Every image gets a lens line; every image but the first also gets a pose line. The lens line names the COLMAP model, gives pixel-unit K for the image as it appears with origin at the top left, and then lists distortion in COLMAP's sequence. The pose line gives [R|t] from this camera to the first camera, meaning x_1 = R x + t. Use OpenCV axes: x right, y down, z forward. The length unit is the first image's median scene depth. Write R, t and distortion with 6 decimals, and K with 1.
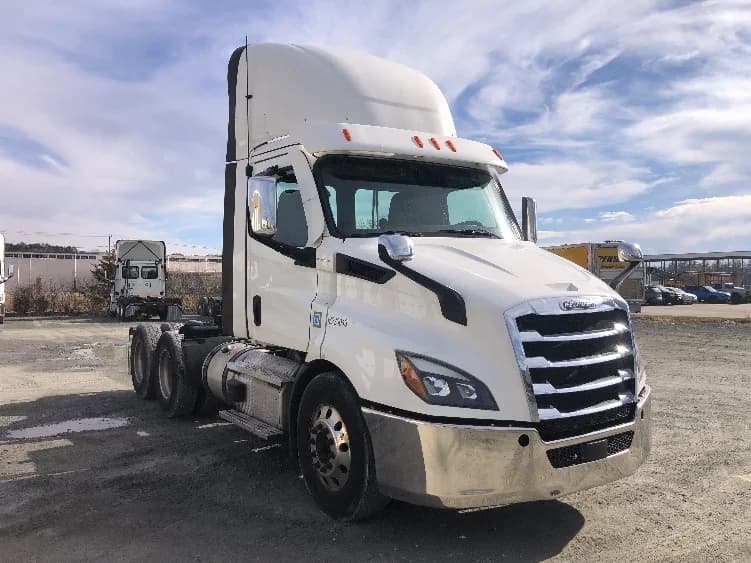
lens RADIAL K [[577.2, 0, 372.2], [0, 577.2, 270.7], [0, 0, 1]] dist [0.034769, -0.007772]
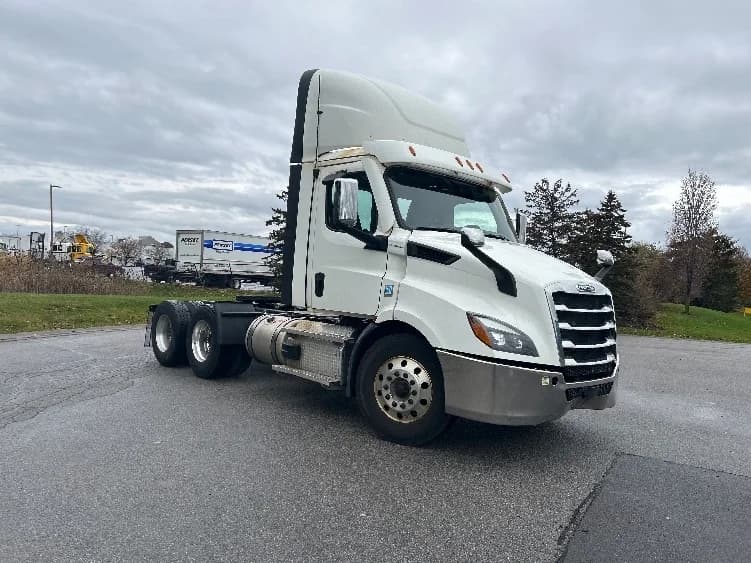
lens RADIAL K [[533.7, 0, 370.9], [0, 533.7, 277.7], [0, 0, 1]] dist [0.029023, -0.003750]
pose [[0.988071, 0.063683, 0.140212, -0.301692], [-0.063010, 0.997970, -0.009237, 0.068296], [-0.140515, 0.000292, 0.990078, -0.183280]]
